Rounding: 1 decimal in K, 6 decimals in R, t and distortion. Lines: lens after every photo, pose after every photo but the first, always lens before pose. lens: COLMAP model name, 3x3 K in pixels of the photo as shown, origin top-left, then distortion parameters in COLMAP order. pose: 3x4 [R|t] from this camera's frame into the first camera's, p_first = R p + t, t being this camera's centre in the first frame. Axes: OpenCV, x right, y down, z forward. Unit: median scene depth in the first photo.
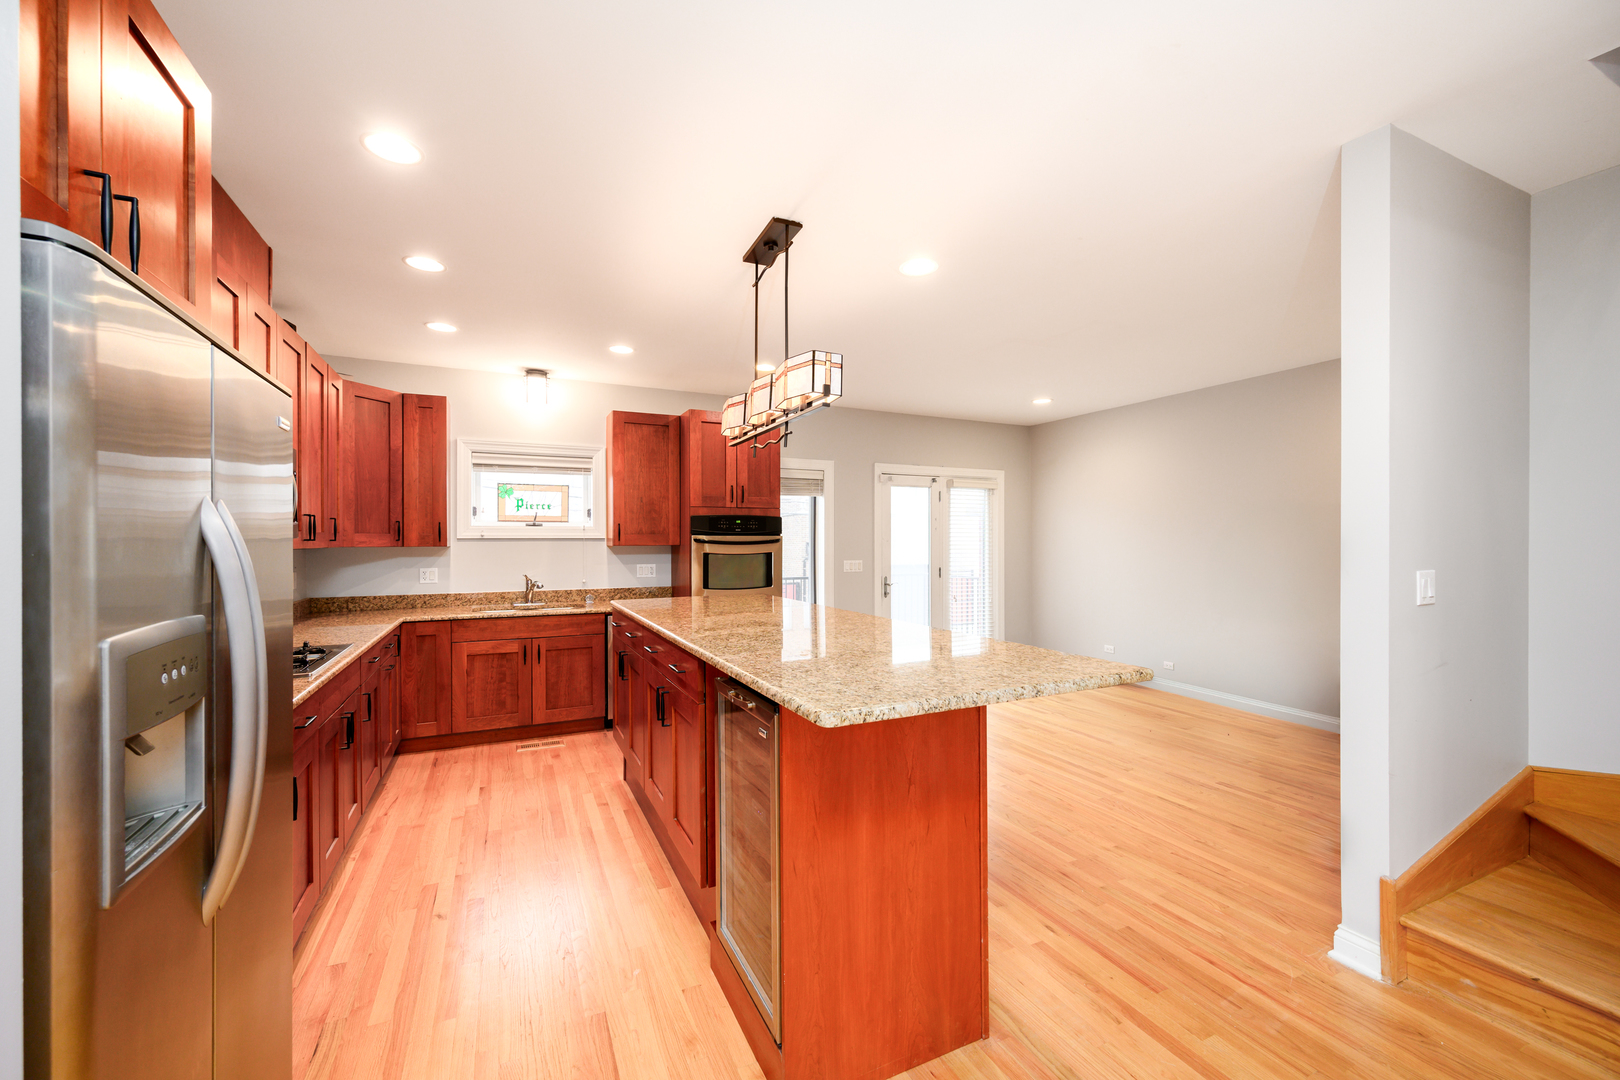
lens RADIAL K [[647.1, 0, 815.5], [0, 647.1, 540.0], [0, 0, 1]] dist [0.008685, 0.000264]
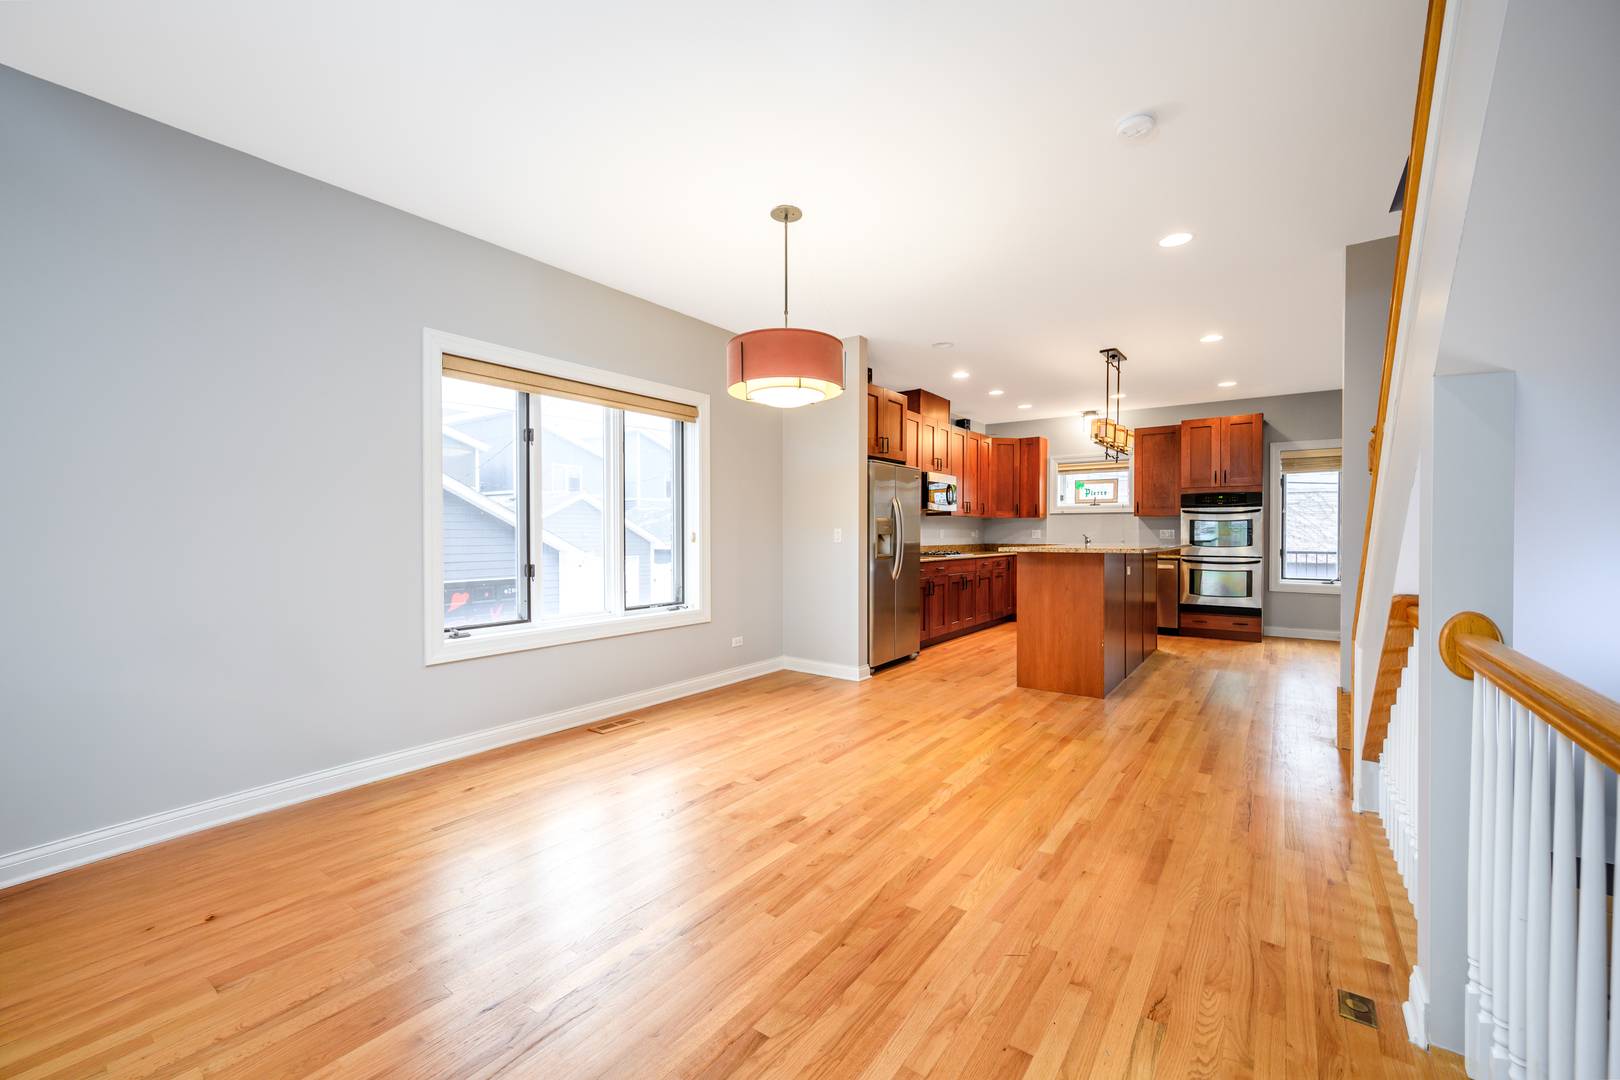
lens RADIAL K [[647.1, 0, 804.4], [0, 647.1, 531.2], [0, 0, 1]] dist [0.008685, 0.000264]
pose [[0.466329, 0.002109, -0.884609, 0.682864], [-0.002063, 0.999997, 0.001296, 0.043952], [0.884609, 0.001220, 0.466332, -0.415451]]
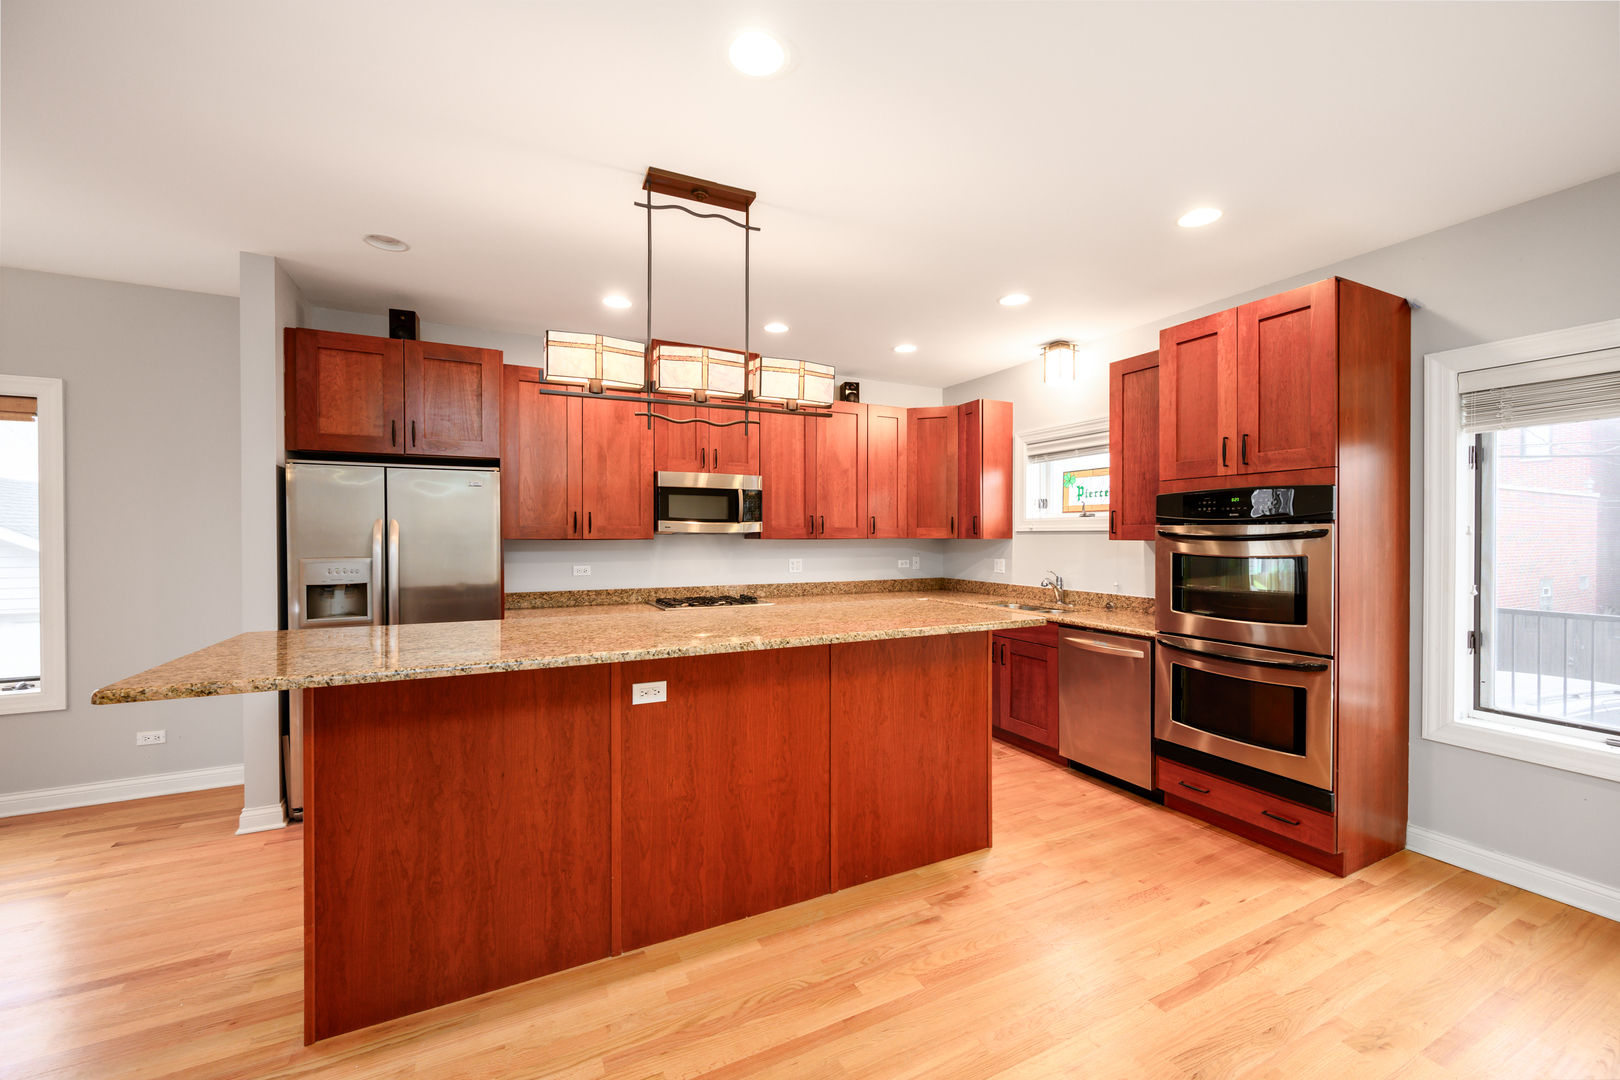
lens RADIAL K [[647.1, 0, 792.7], [0, 647.1, 539.7], [0, 0, 1]] dist [0.008685, 0.000264]
pose [[0.010972, 0.008902, -0.999900, 0.445402], [-0.000165, 0.999960, 0.008900, 0.001572], [0.999940, 0.000067, 0.010973, 0.608903]]
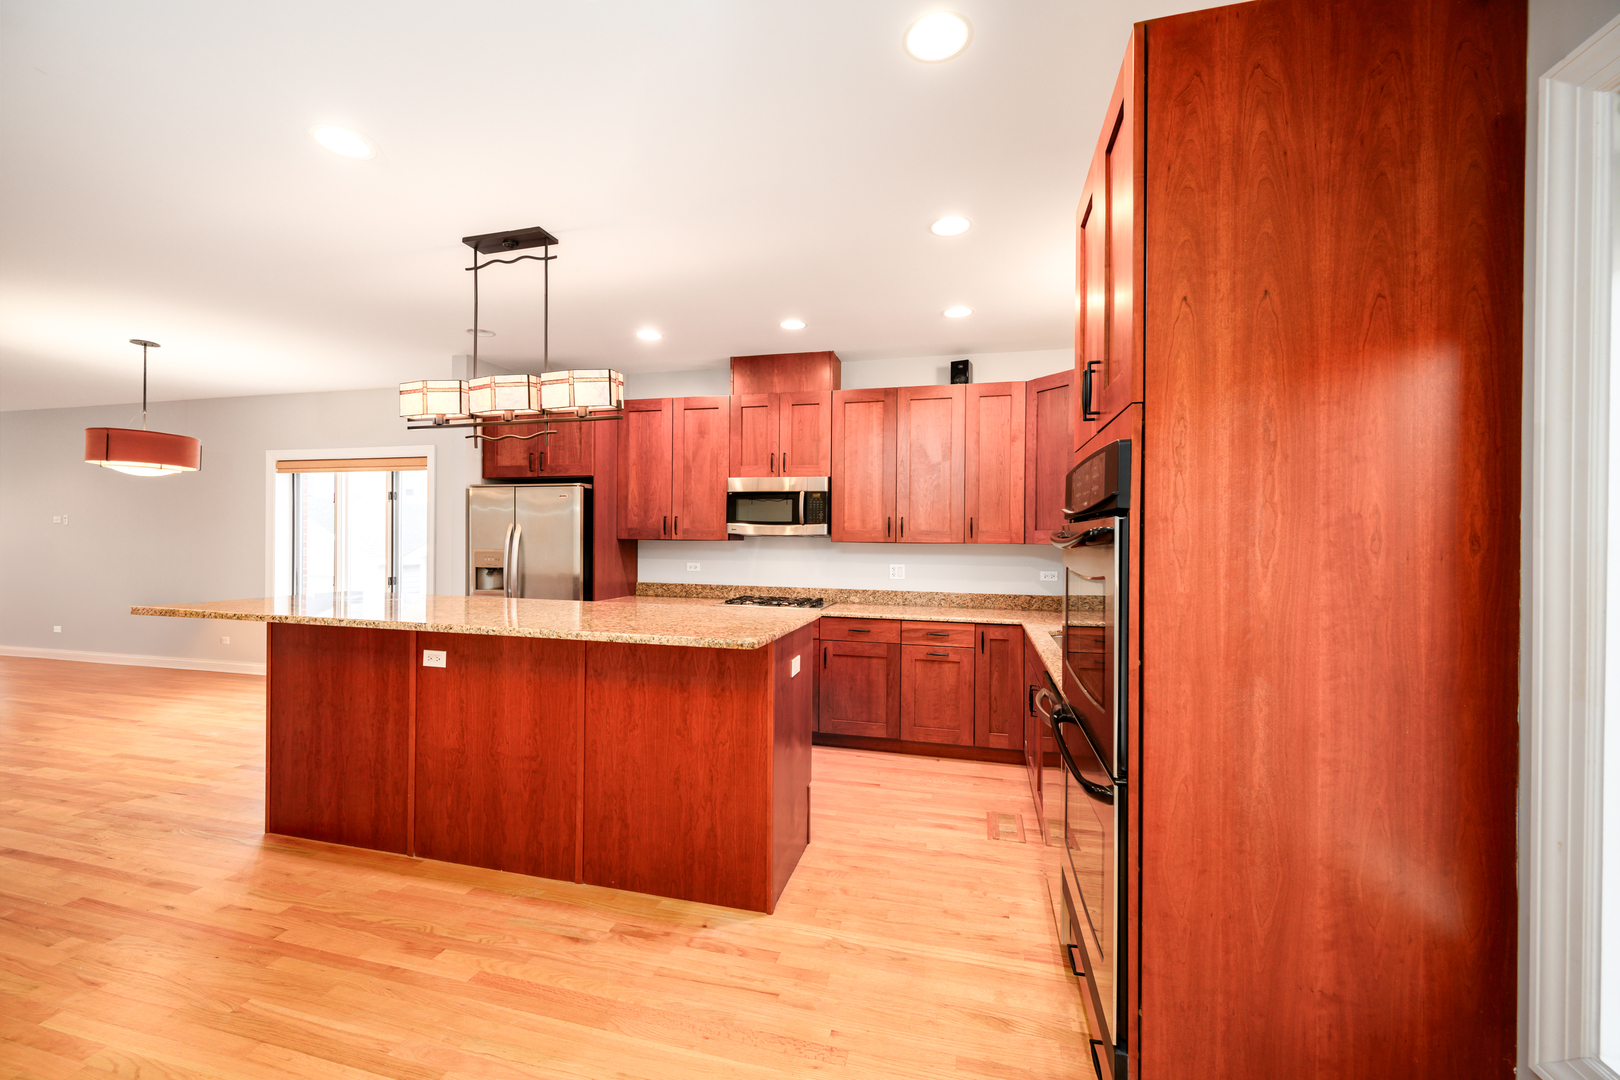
lens RADIAL K [[647.1, 0, 847.4], [0, 647.1, 542.9], [0, 0, 1]] dist [0.008685, 0.000264]
pose [[-0.652869, 0.000185, -0.757471, 0.173061], [-0.009002, 0.999927, 0.008003, 0.002946], [0.757418, 0.012043, -0.652820, 1.193544]]
